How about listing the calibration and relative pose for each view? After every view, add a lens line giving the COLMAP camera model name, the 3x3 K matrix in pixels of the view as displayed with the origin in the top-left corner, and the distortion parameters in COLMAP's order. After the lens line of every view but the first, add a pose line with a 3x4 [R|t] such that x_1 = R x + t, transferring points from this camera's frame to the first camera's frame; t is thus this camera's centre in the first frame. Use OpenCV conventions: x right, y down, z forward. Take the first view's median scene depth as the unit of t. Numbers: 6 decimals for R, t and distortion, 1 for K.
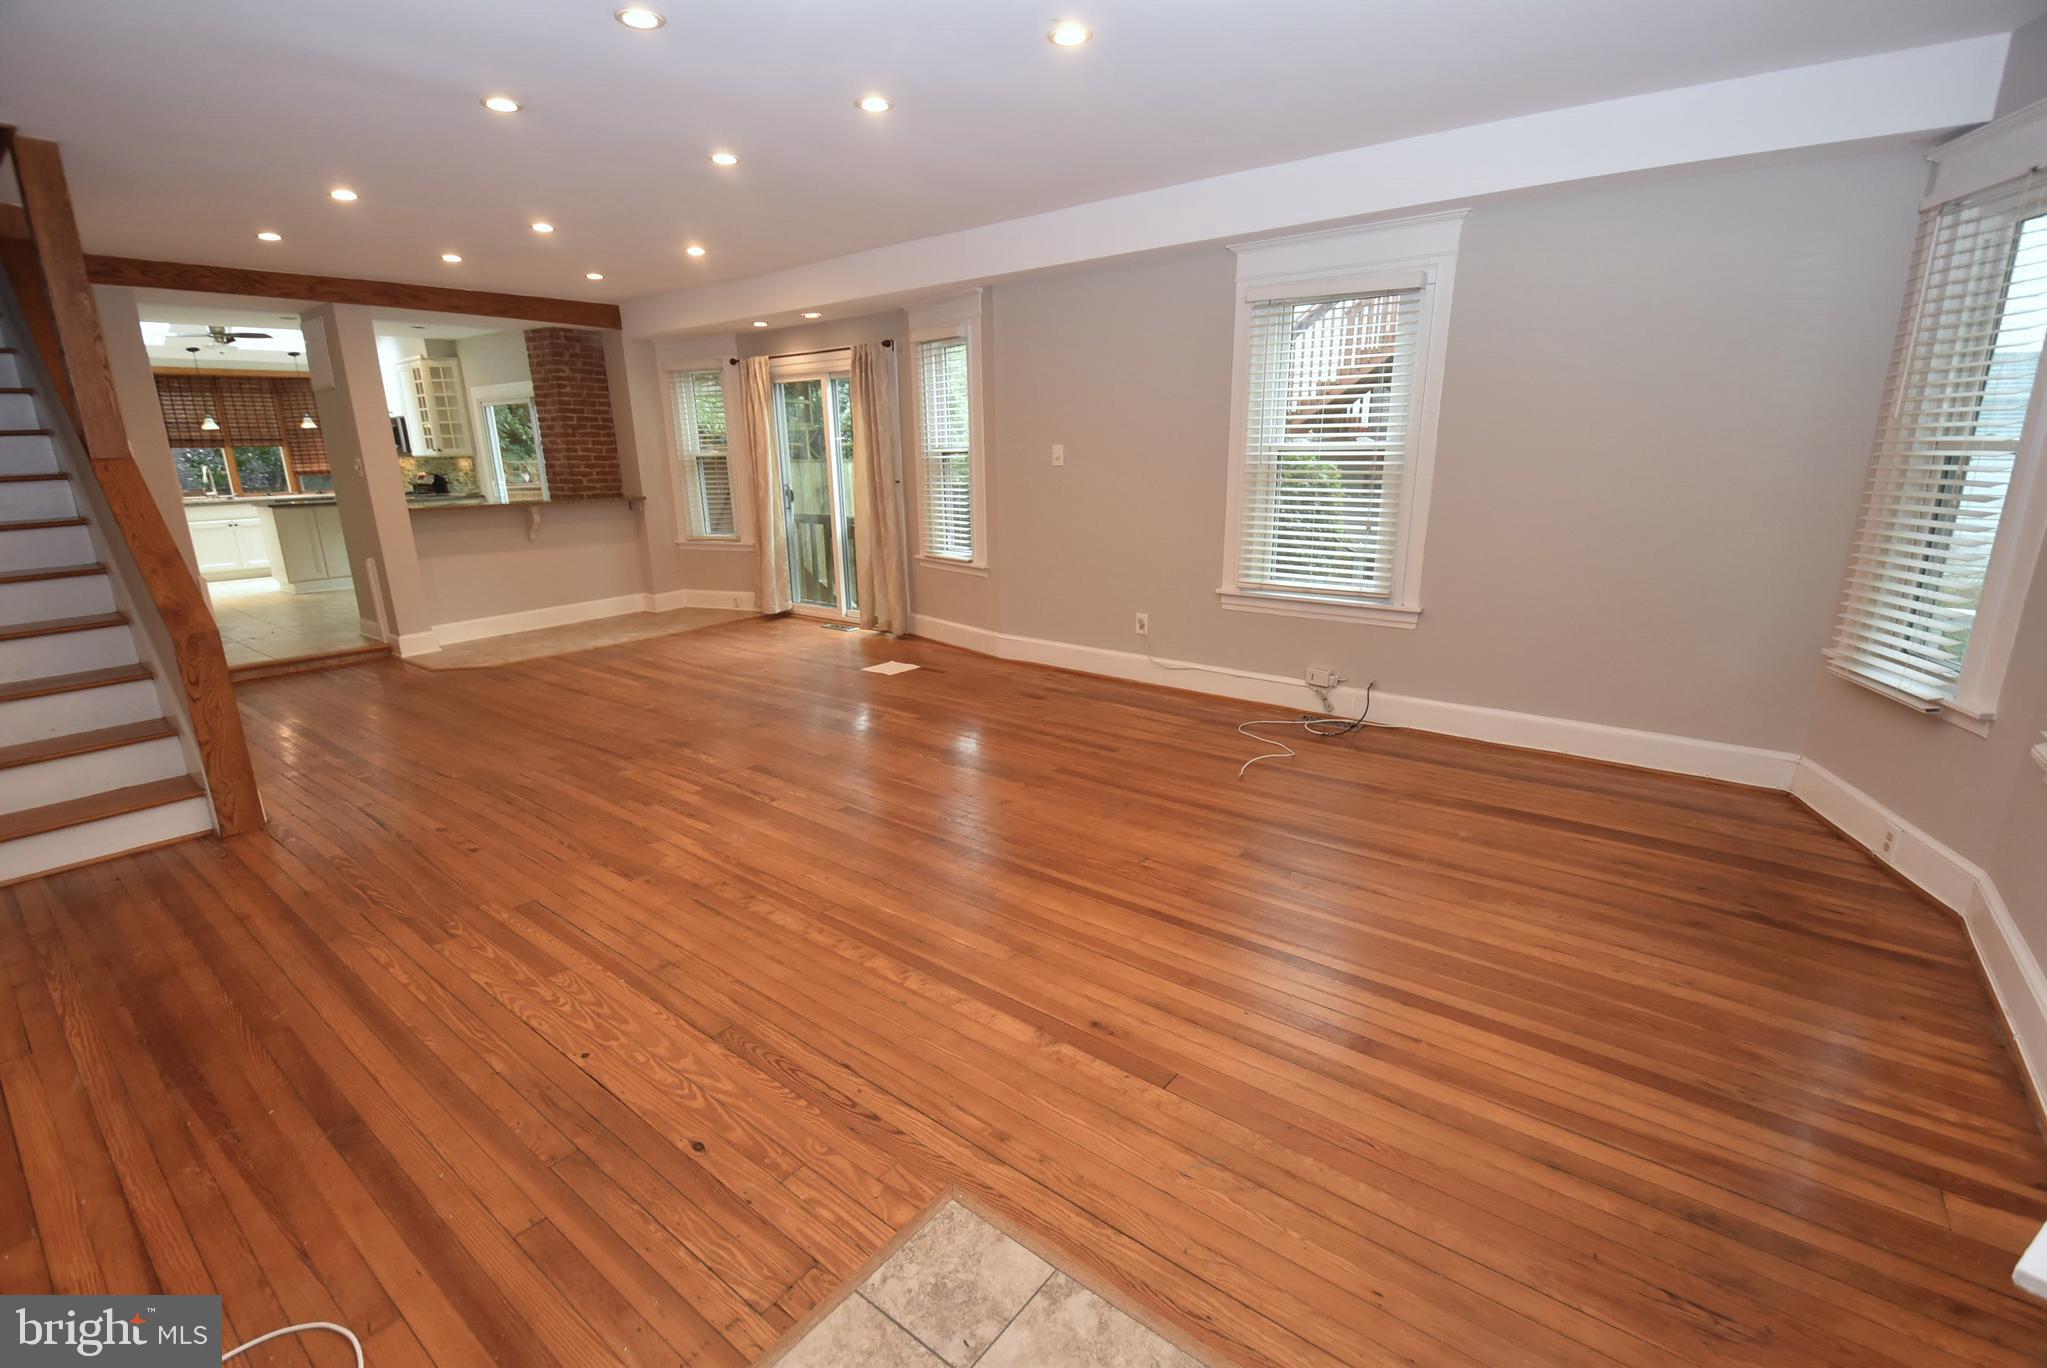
lens RADIAL K [[895.9, 0, 1025.5], [0, 895.9, 703.8], [0, 0, 1]] dist [0.016509, -0.023704]
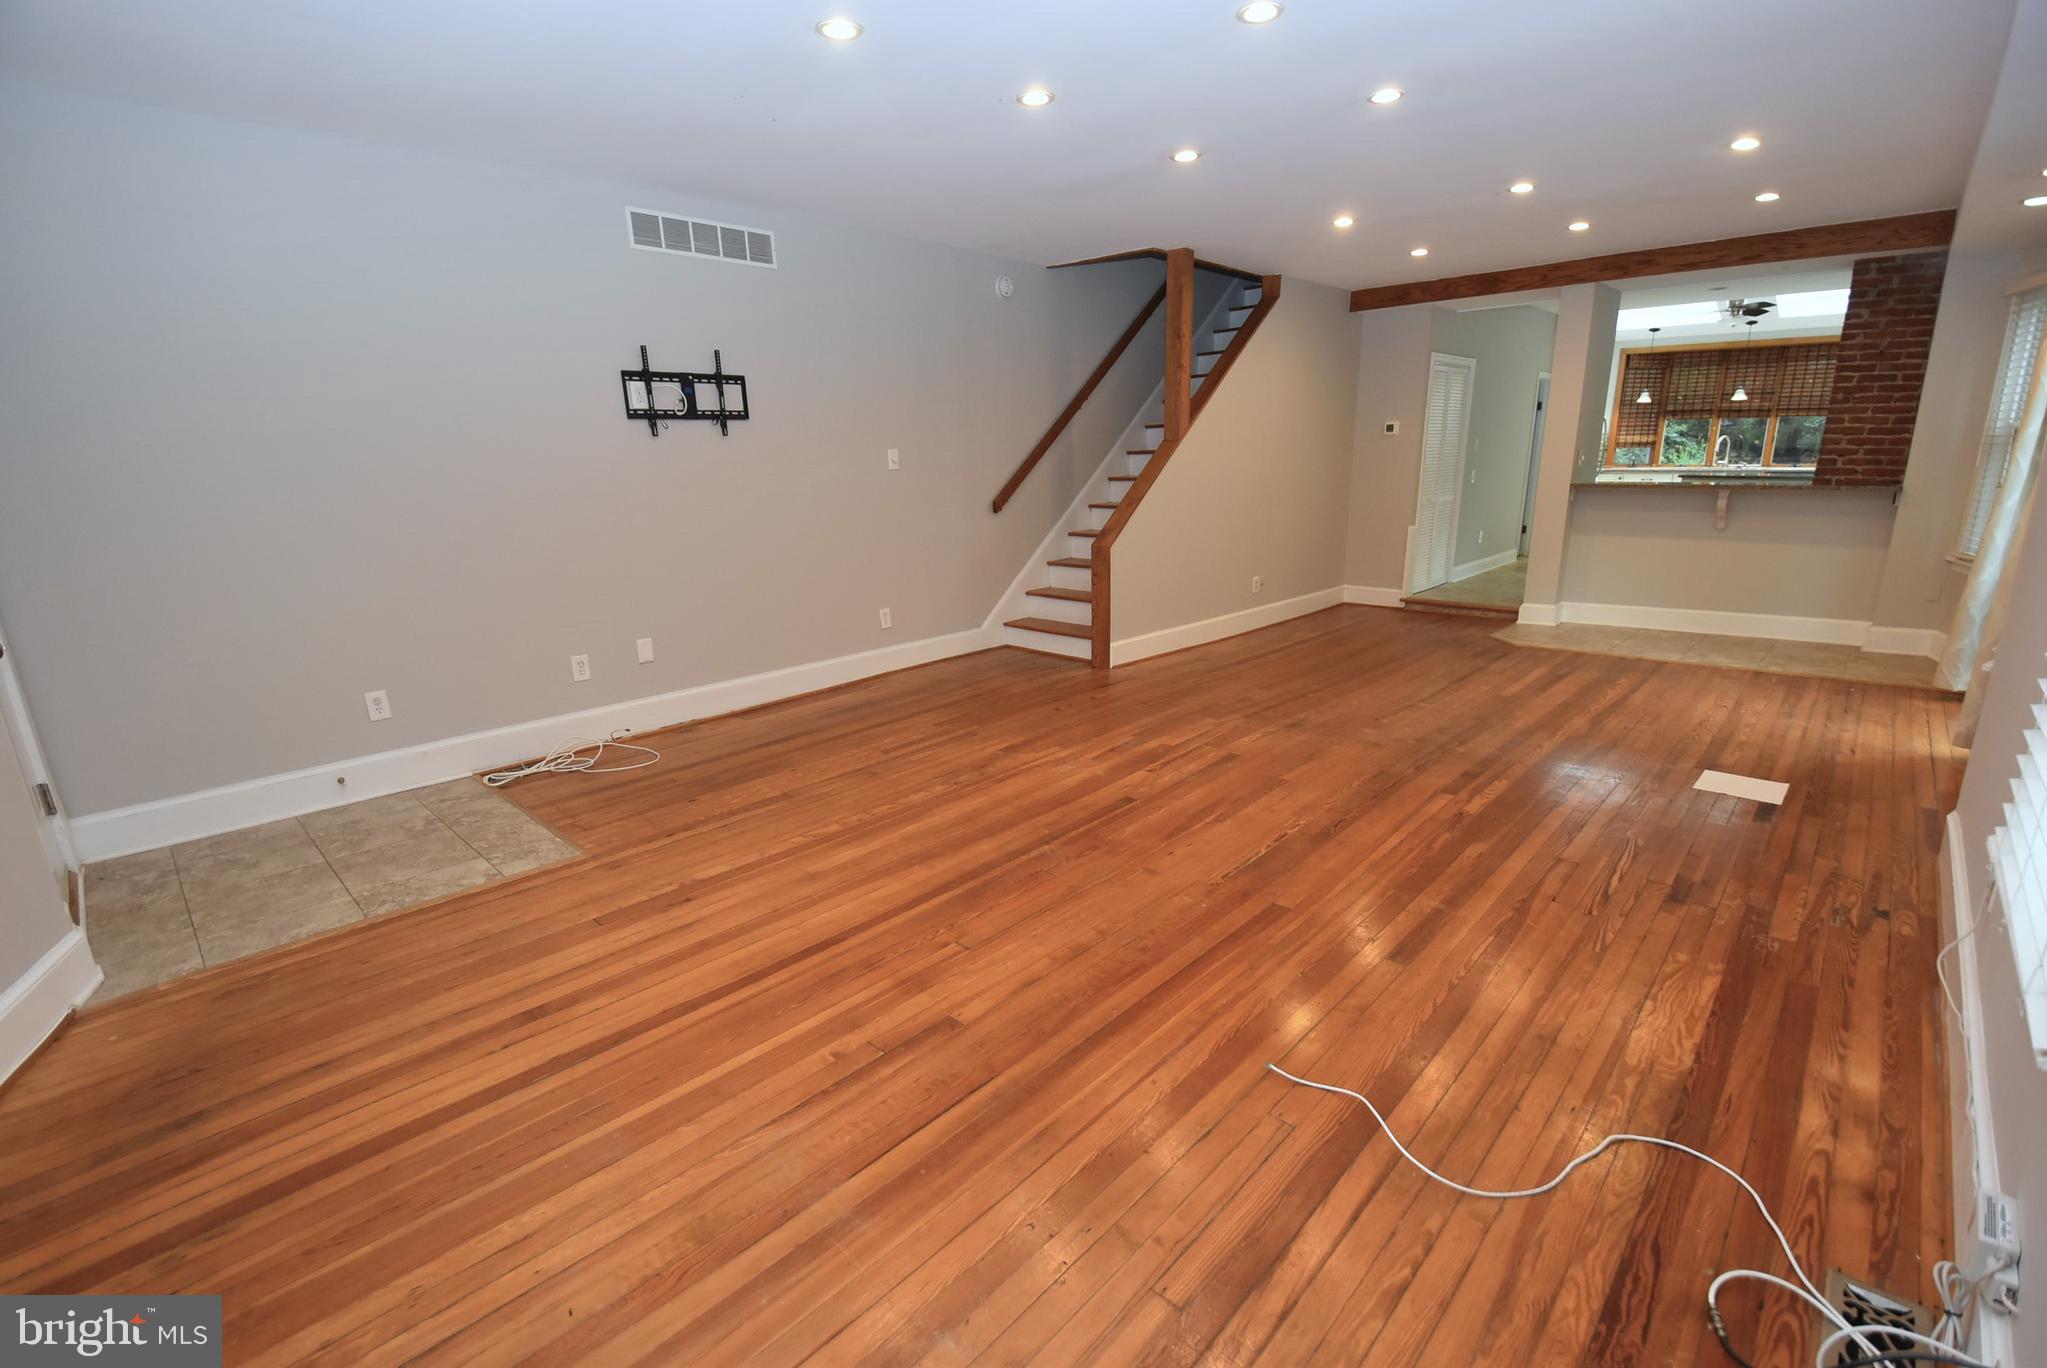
lens RADIAL K [[895.9, 0, 1025.5], [0, 895.9, 703.8], [0, 0, 1]] dist [0.016509, -0.023704]
pose [[-0.089811, 0.281317, -0.955403, 0.659212], [-0.244690, 0.923645, 0.294968, -0.221830], [0.965433, 0.260269, -0.014118, 0.787884]]
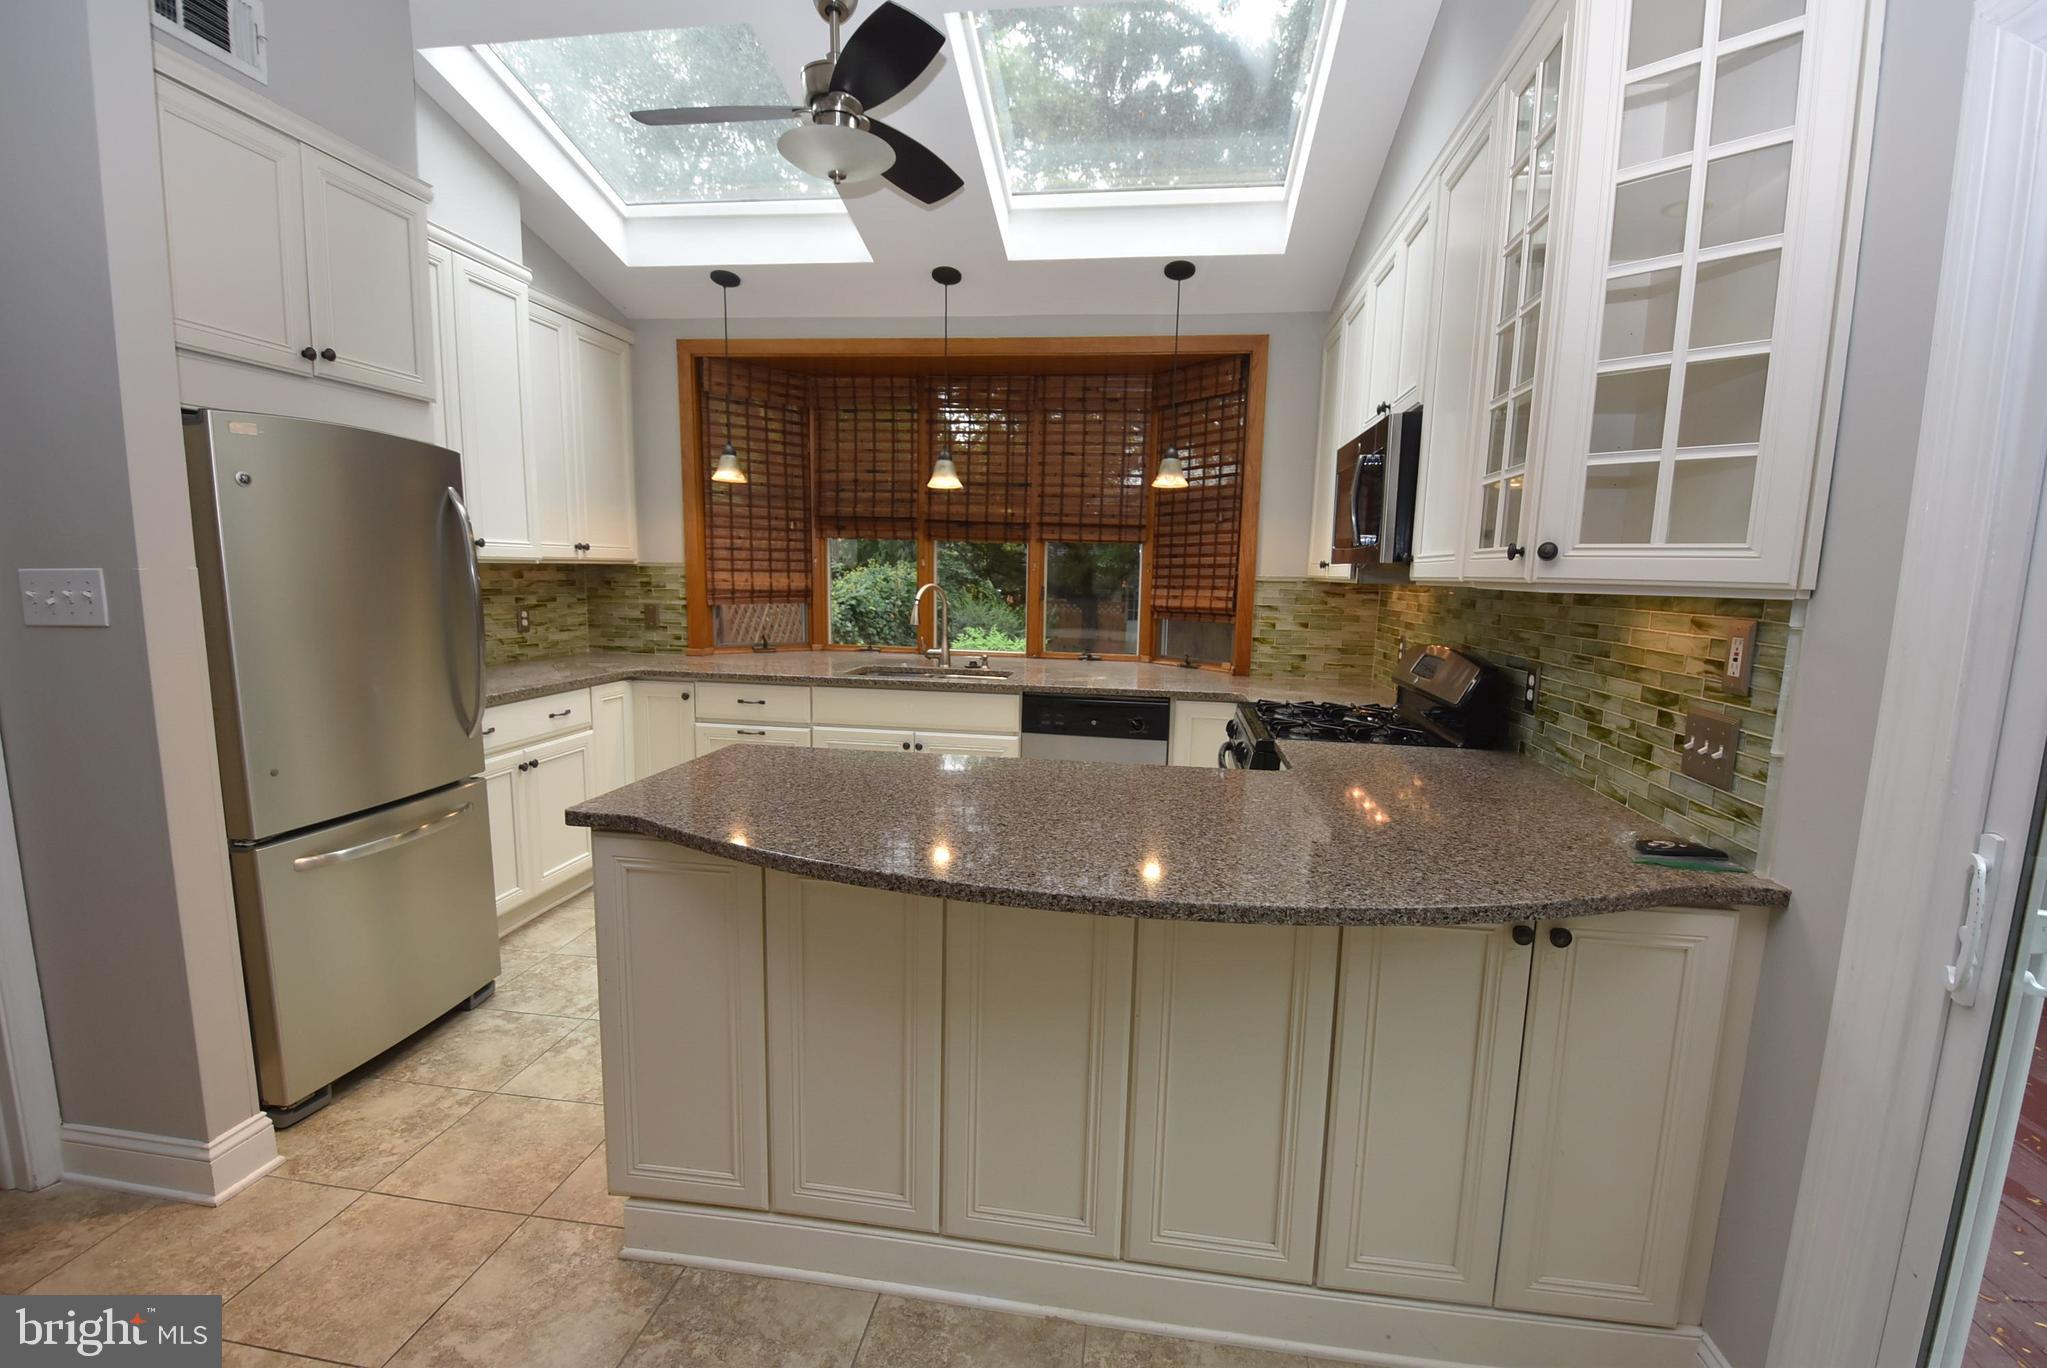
lens RADIAL K [[895.9, 0, 1025.5], [0, 895.9, 703.8], [0, 0, 1]] dist [0.016509, -0.023704]
pose [[0.497946, 0.150797, -0.853996, -1.452676], [-0.260808, 0.965216, 0.018364, -0.611795], [0.827060, 0.213585, 0.519955, 2.200631]]
